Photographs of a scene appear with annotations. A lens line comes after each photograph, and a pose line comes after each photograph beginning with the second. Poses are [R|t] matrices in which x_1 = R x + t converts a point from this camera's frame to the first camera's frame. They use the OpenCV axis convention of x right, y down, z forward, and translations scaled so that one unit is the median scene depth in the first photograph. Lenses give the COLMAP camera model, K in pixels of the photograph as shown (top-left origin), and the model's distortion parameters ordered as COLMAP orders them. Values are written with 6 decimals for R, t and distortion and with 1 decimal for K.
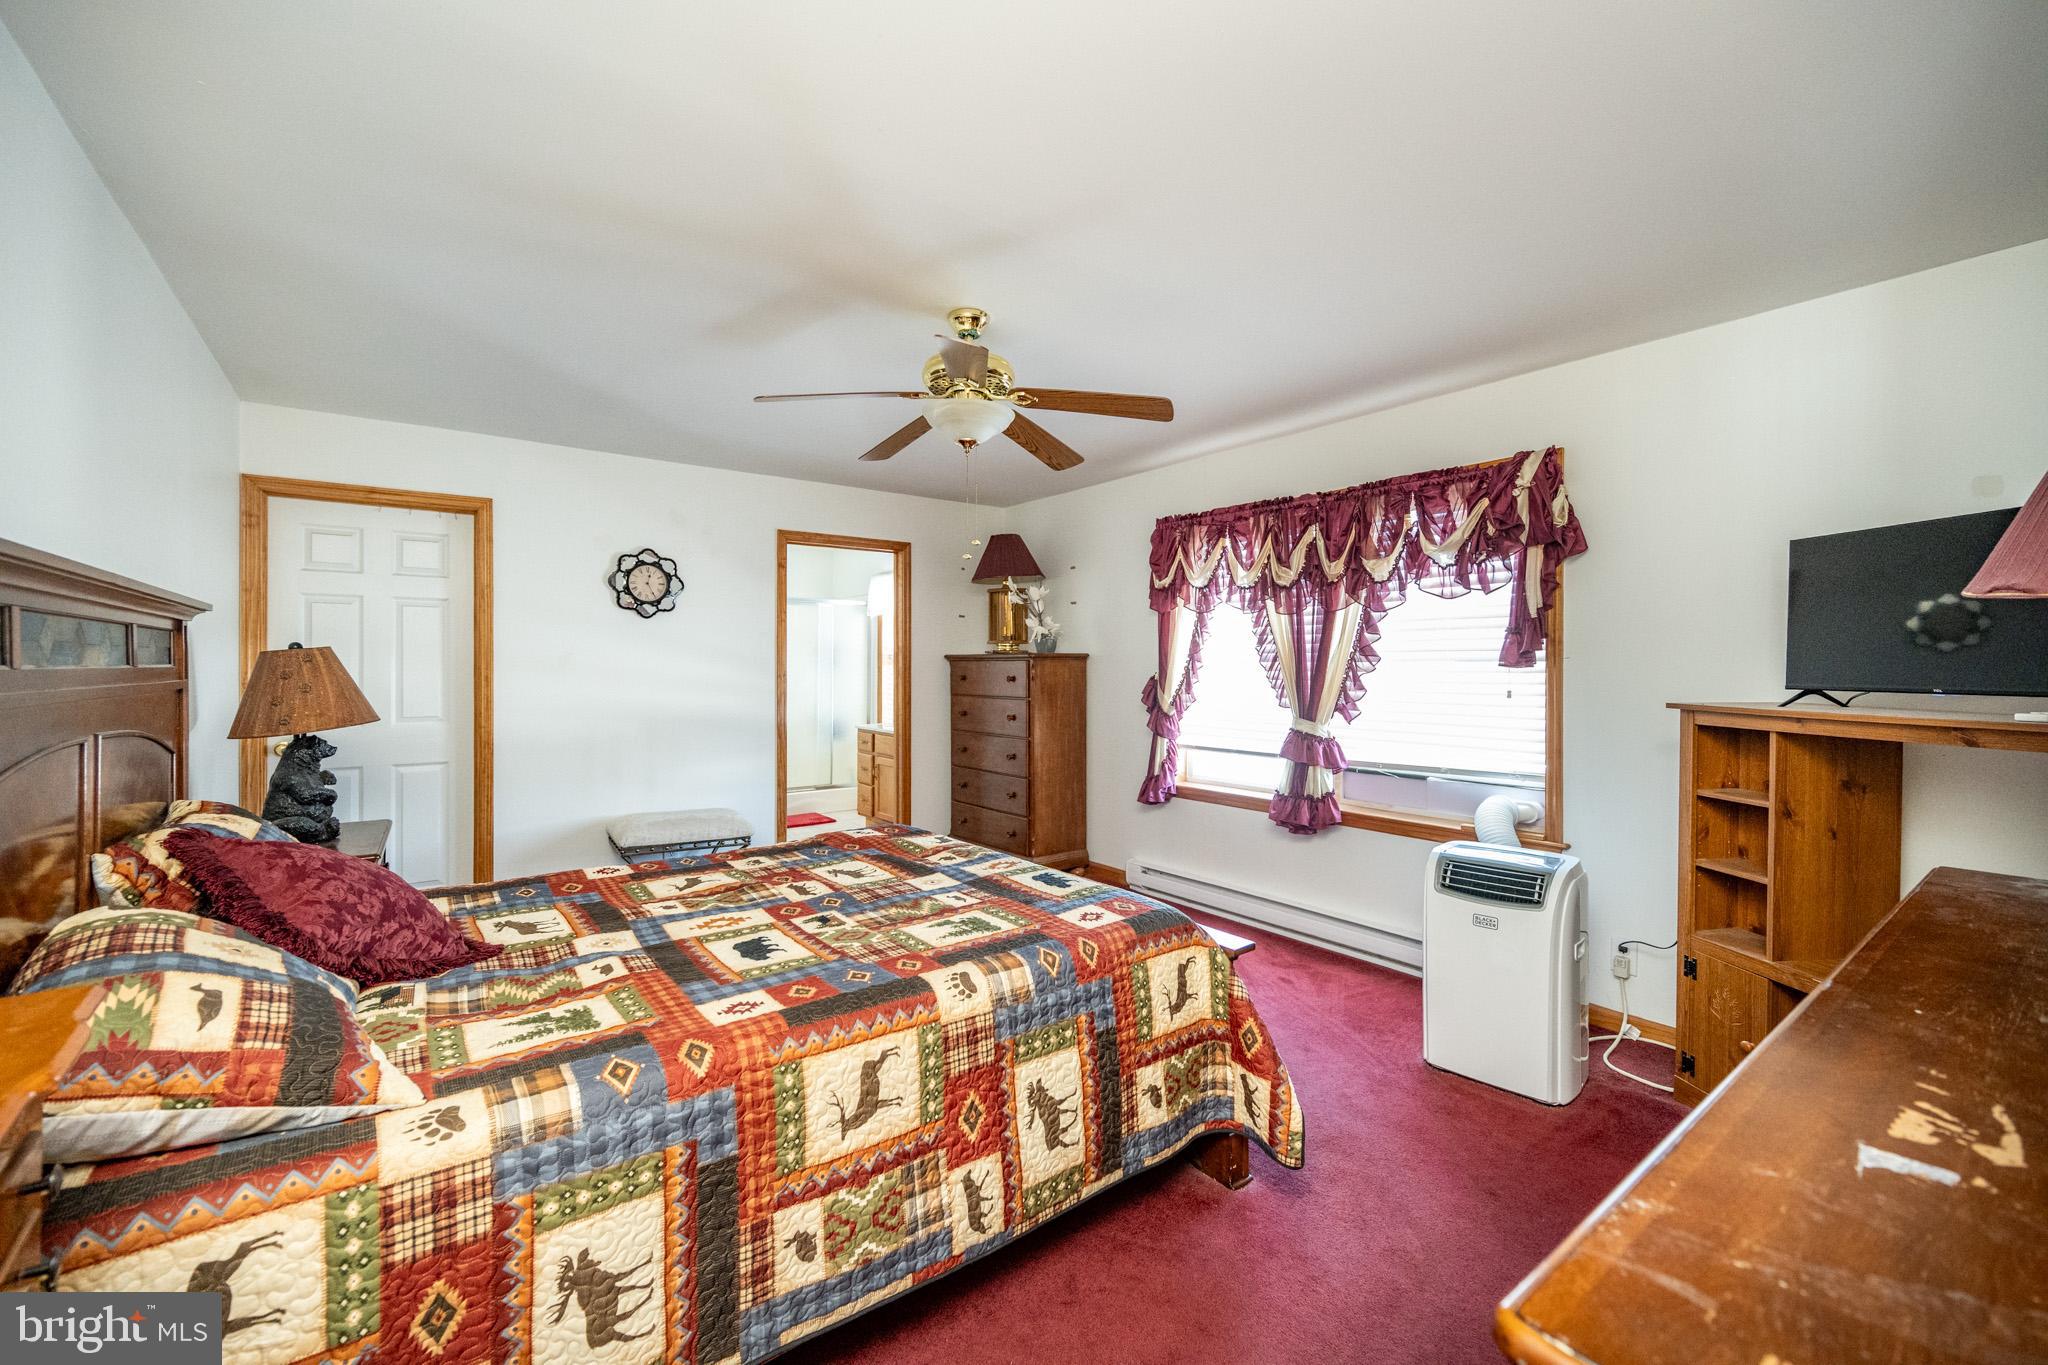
lens RADIAL K [[840.4, 0, 1017.3], [0, 840.4, 673.0], [0, 0, 1]] dist [-0.000388, -0.000269]
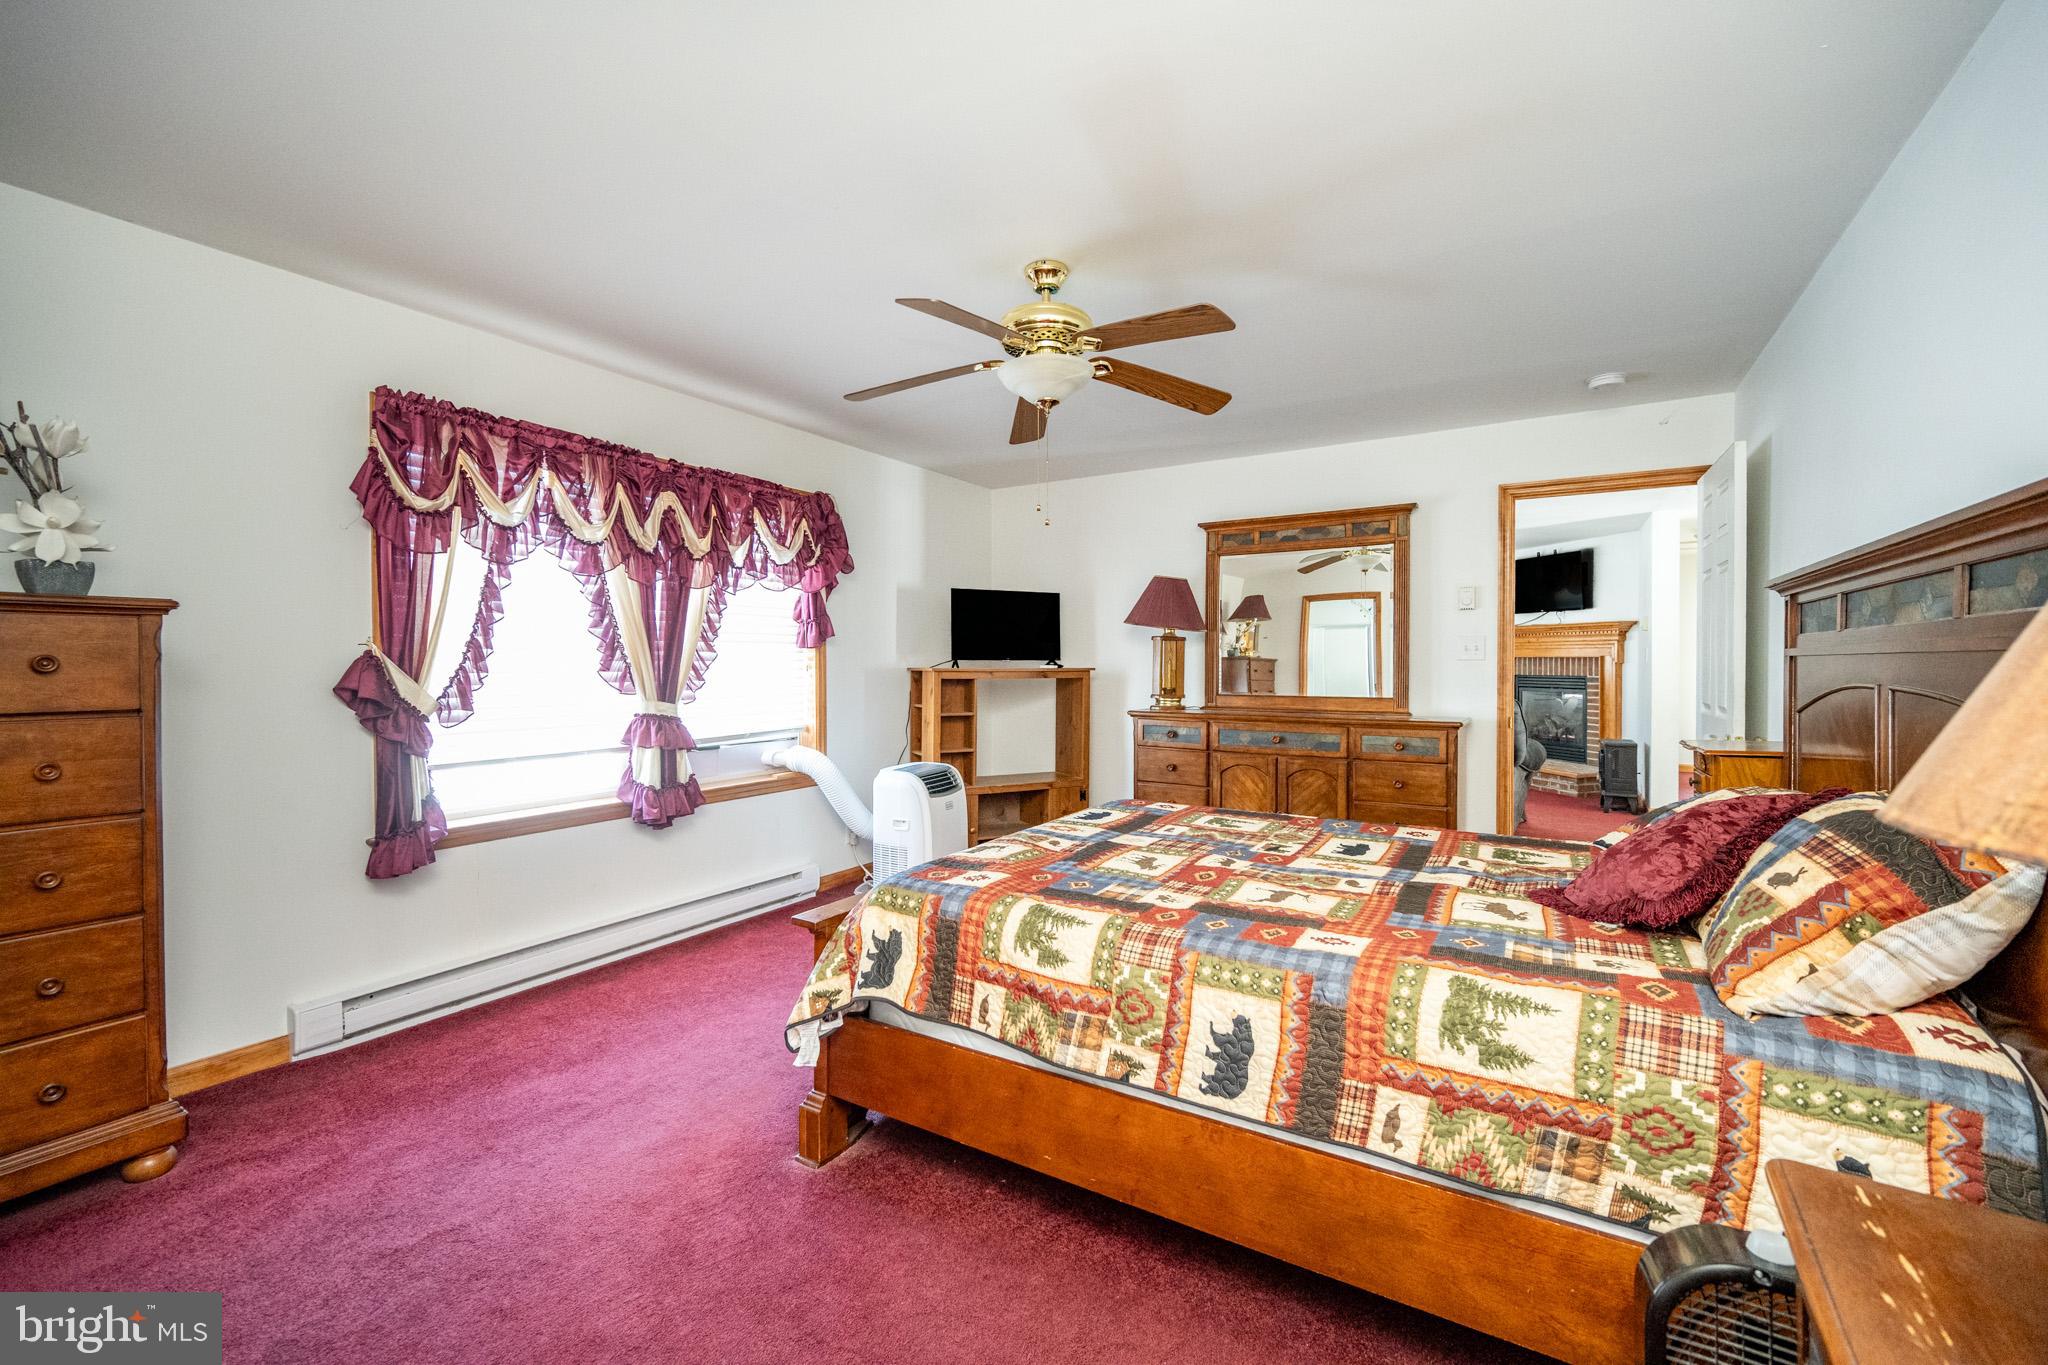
lens RADIAL K [[840.4, 0, 1017.3], [0, 840.4, 673.0], [0, 0, 1]] dist [-0.000388, -0.000269]
pose [[-0.370551, -0.004863, 0.928799, -0.655468], [0.011949, 0.999879, 0.010003, 0.019685], [-0.928735, 0.014805, -0.370448, 0.983736]]
